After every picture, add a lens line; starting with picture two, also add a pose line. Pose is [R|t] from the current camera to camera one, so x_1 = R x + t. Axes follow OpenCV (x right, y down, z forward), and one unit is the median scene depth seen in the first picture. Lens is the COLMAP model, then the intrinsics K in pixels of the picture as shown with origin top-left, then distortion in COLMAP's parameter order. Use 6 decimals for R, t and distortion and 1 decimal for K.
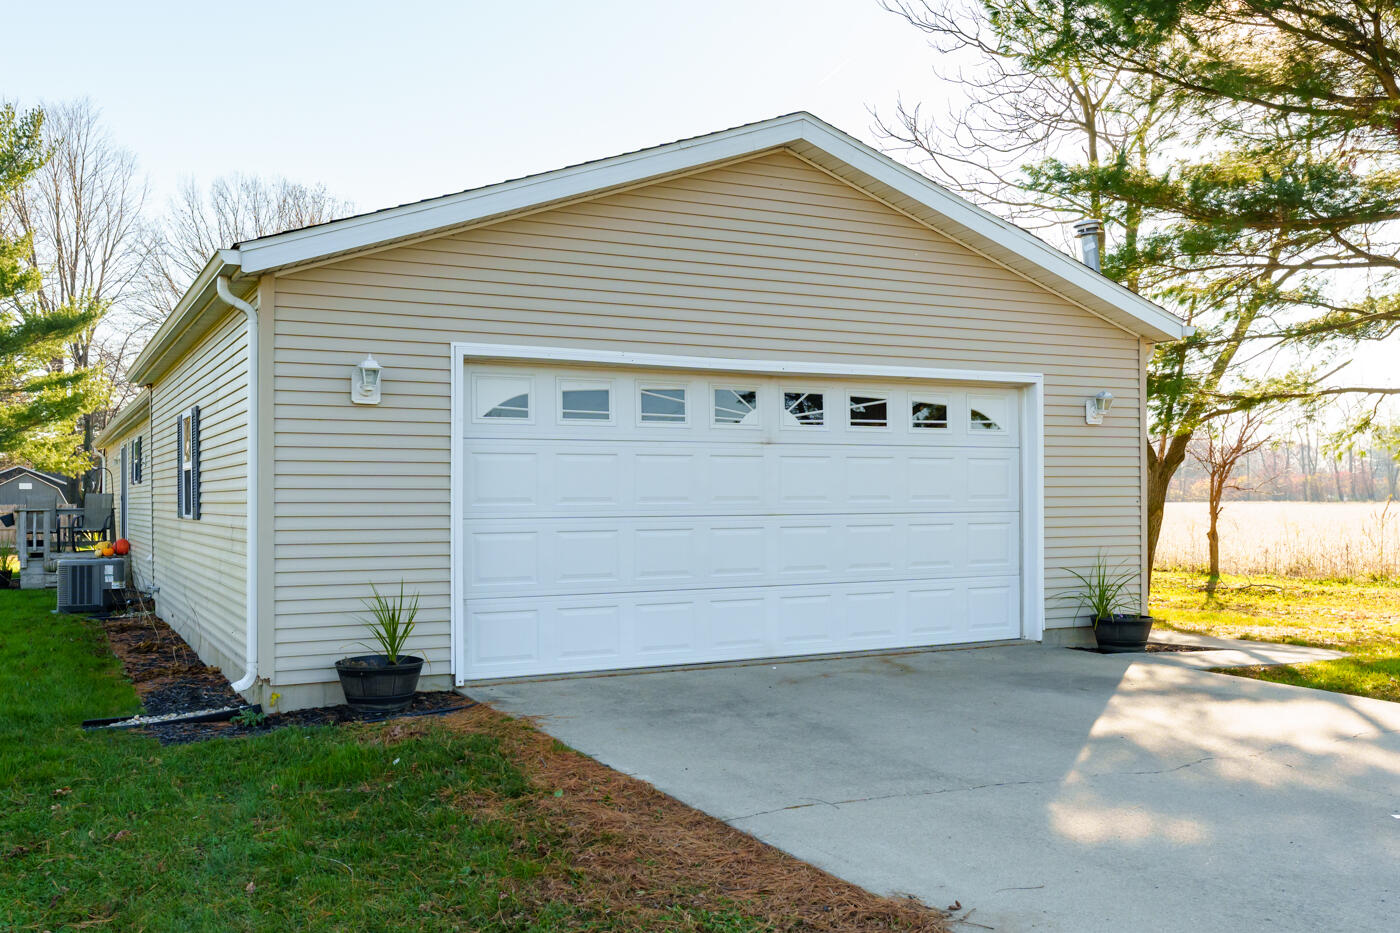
lens RADIAL K [[1317.7, 0, 696.7], [0, 1317.7, 472.9], [0, 0, 1]] dist [0.003252, 0.000000]
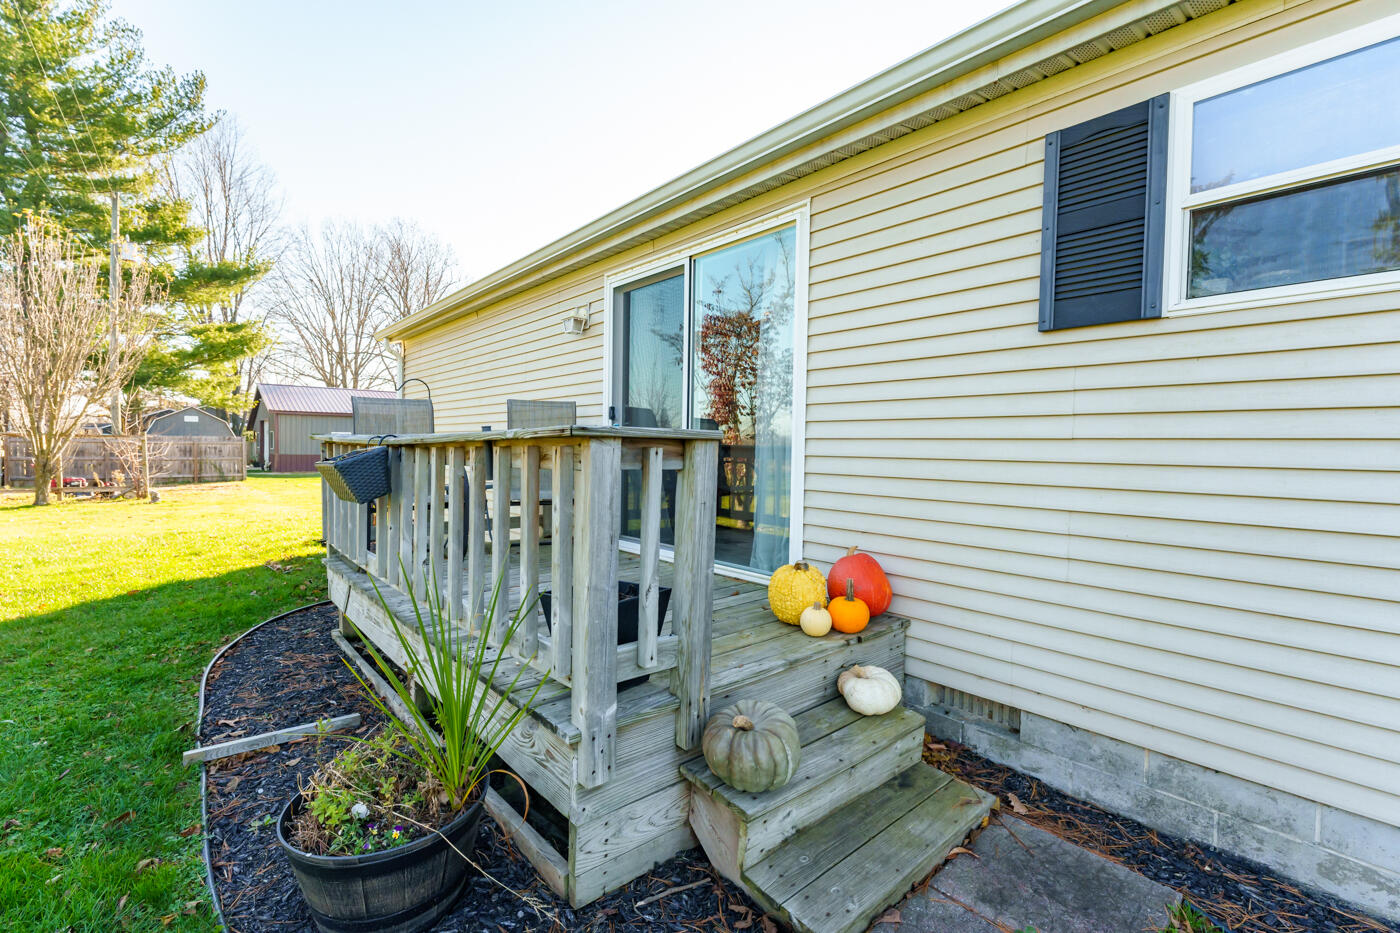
lens RADIAL K [[656.0, 0, 708.4], [0, 656.0, 471.6], [0, 0, 1]] dist [-0.001254, -0.001760]
pose [[0.974083, 0.024566, 0.224851, -0.211508], [-0.035324, 0.998409, 0.043946, 0.013258], [-0.223414, -0.050750, 0.973402, 0.376484]]
